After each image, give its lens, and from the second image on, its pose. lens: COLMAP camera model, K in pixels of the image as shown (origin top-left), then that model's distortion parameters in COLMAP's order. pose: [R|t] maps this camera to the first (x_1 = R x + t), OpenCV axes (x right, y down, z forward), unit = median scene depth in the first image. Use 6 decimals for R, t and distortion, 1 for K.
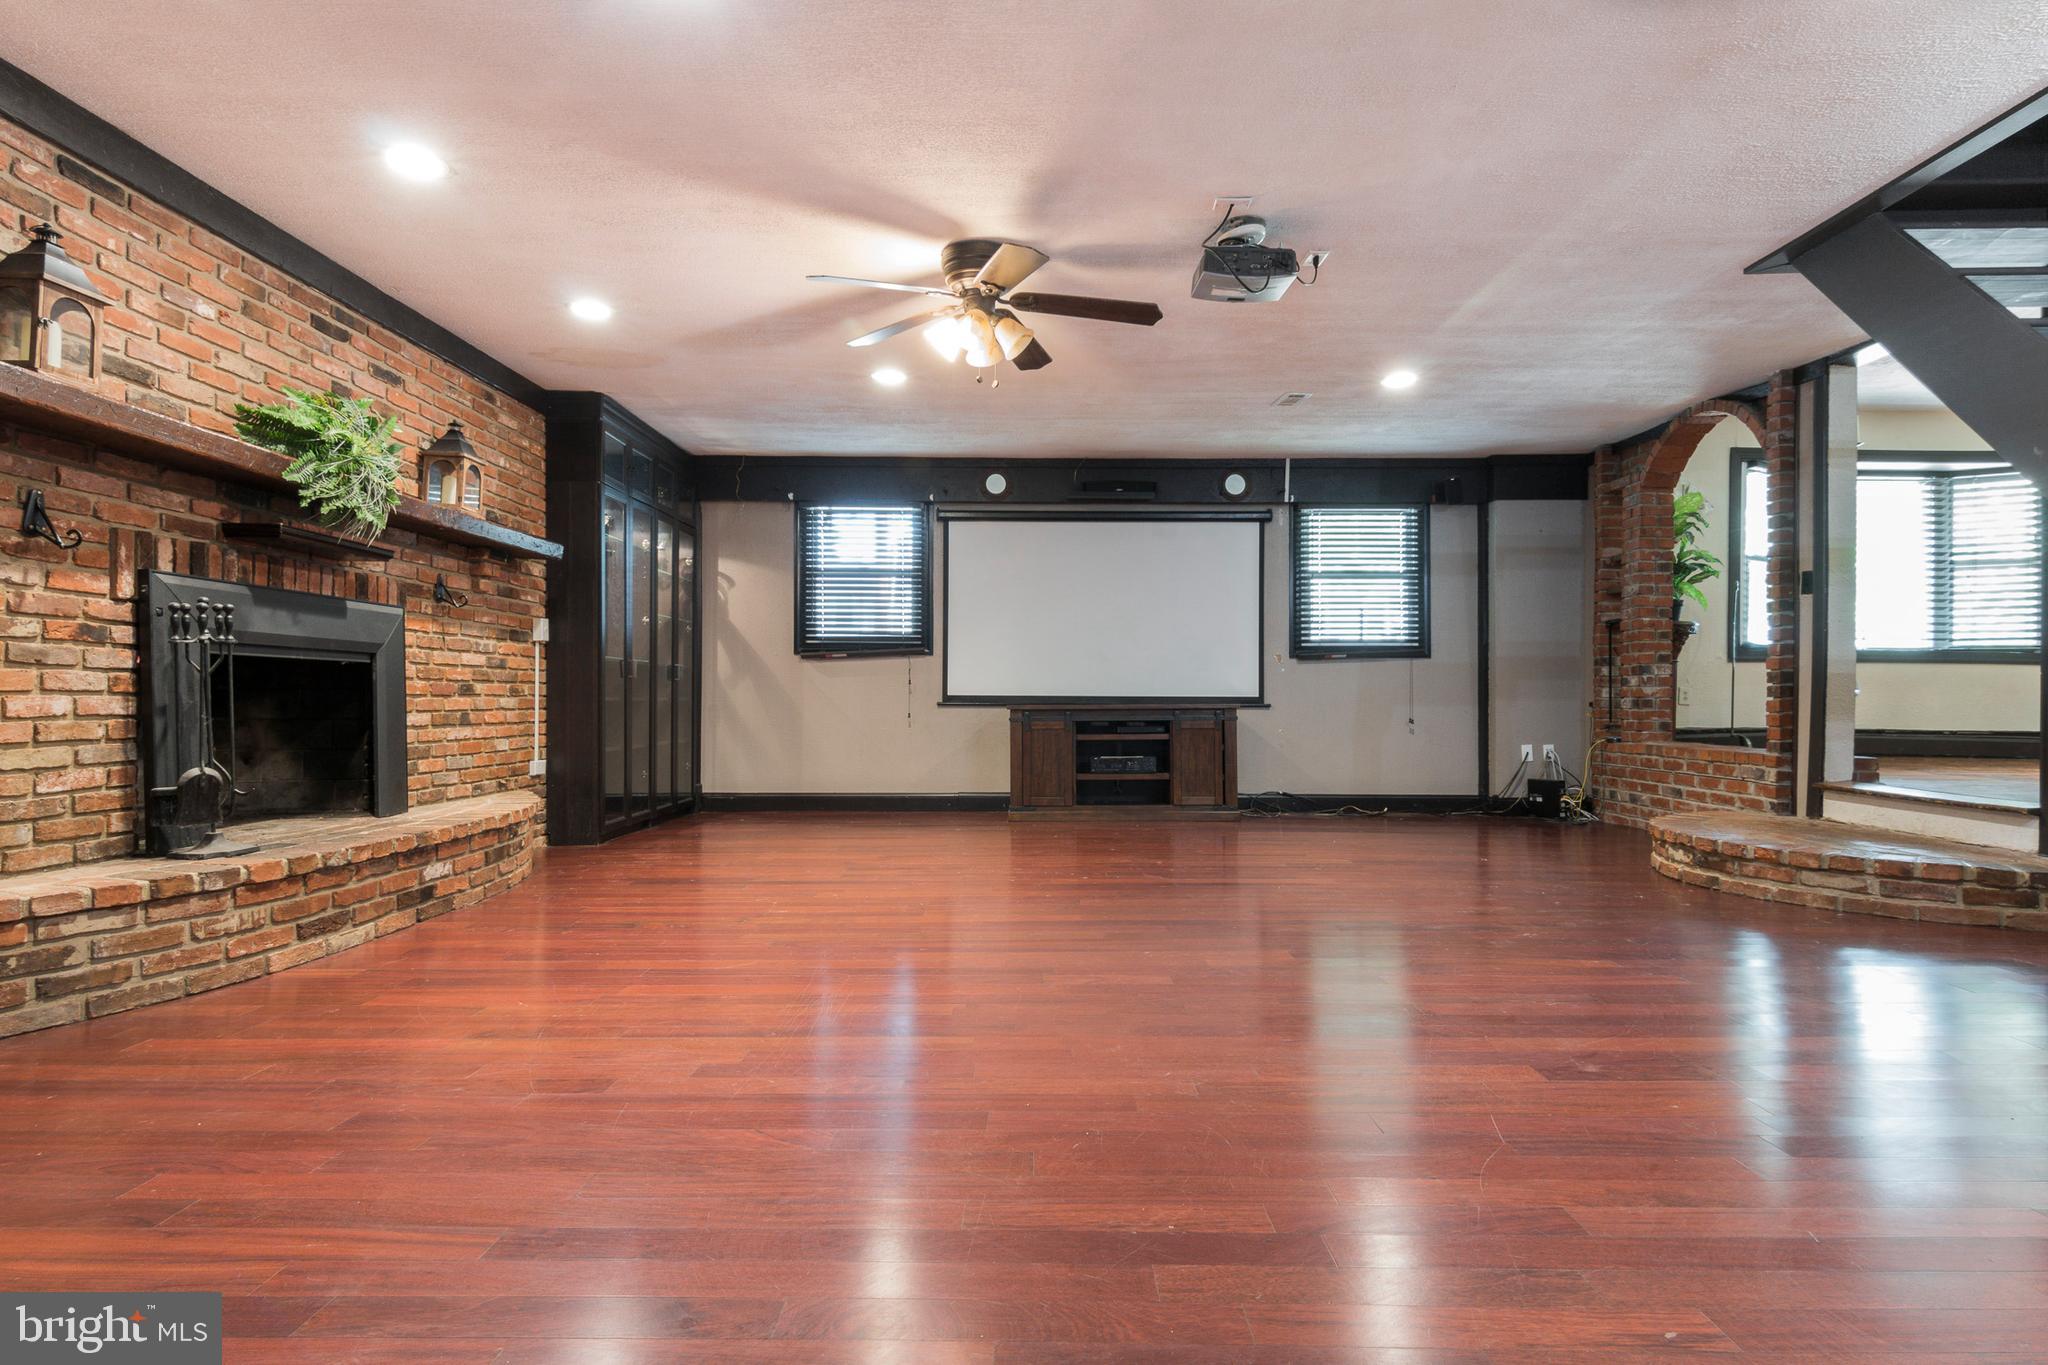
lens RADIAL K [[1038.0, 0, 1039.7], [0, 1038.0, 691.8], [0, 0, 1]] dist [0.022488, -0.011851]
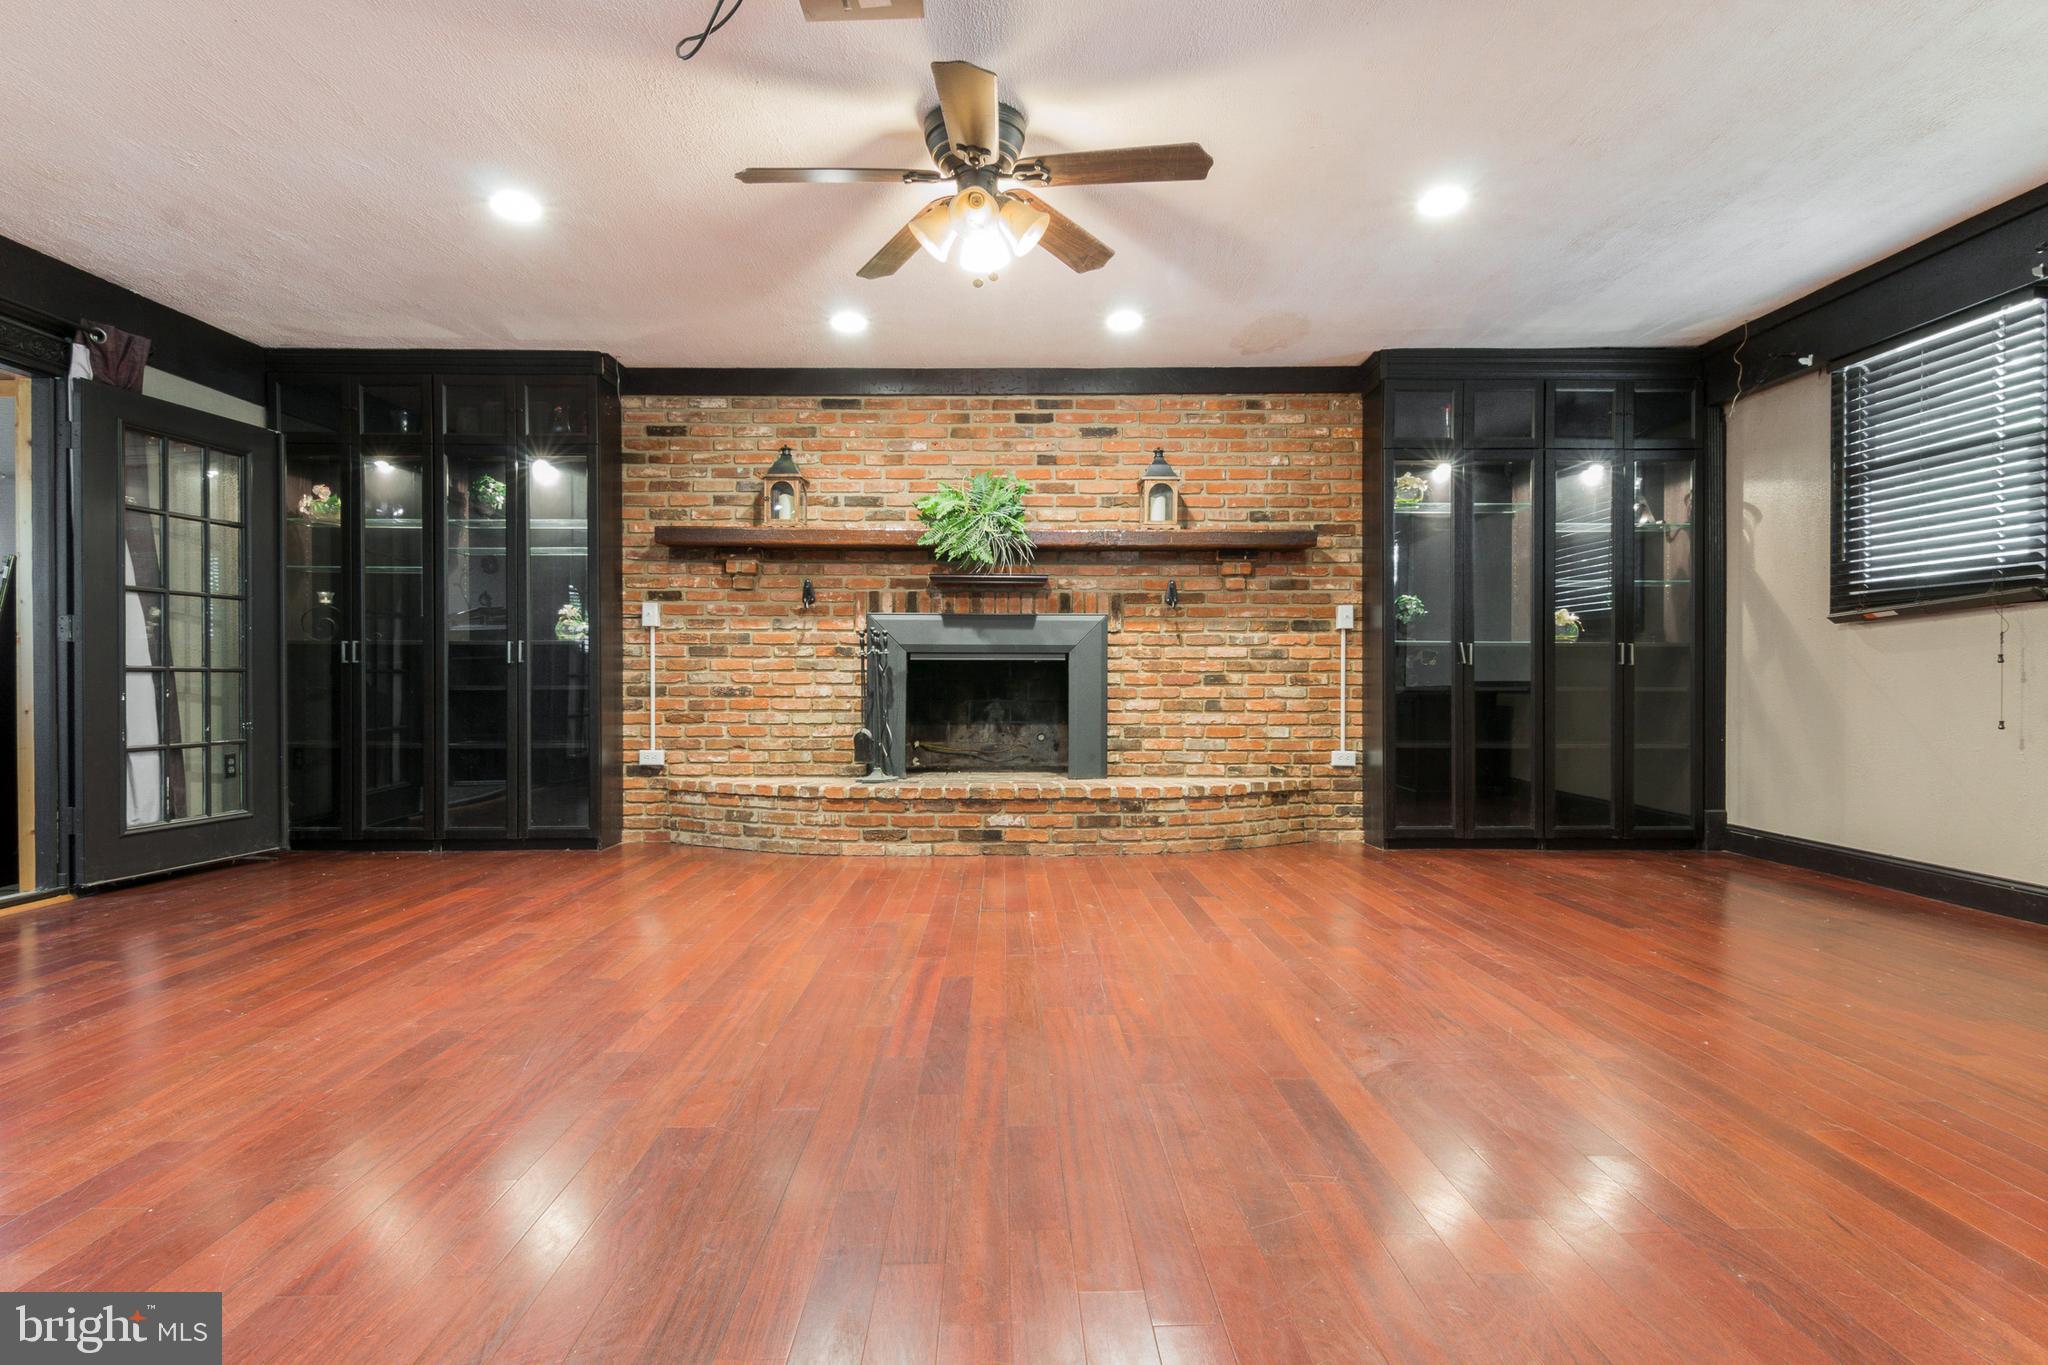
lens RADIAL K [[1038.0, 0, 1020.4], [0, 1038.0, 689.4], [0, 0, 1]] dist [0.022488, -0.011851]
pose [[0.016072, 0.006771, -0.999848, 0.484551], [0.005341, 0.999962, 0.006858, -0.000347], [0.999857, -0.005450, 0.016035, 0.678218]]
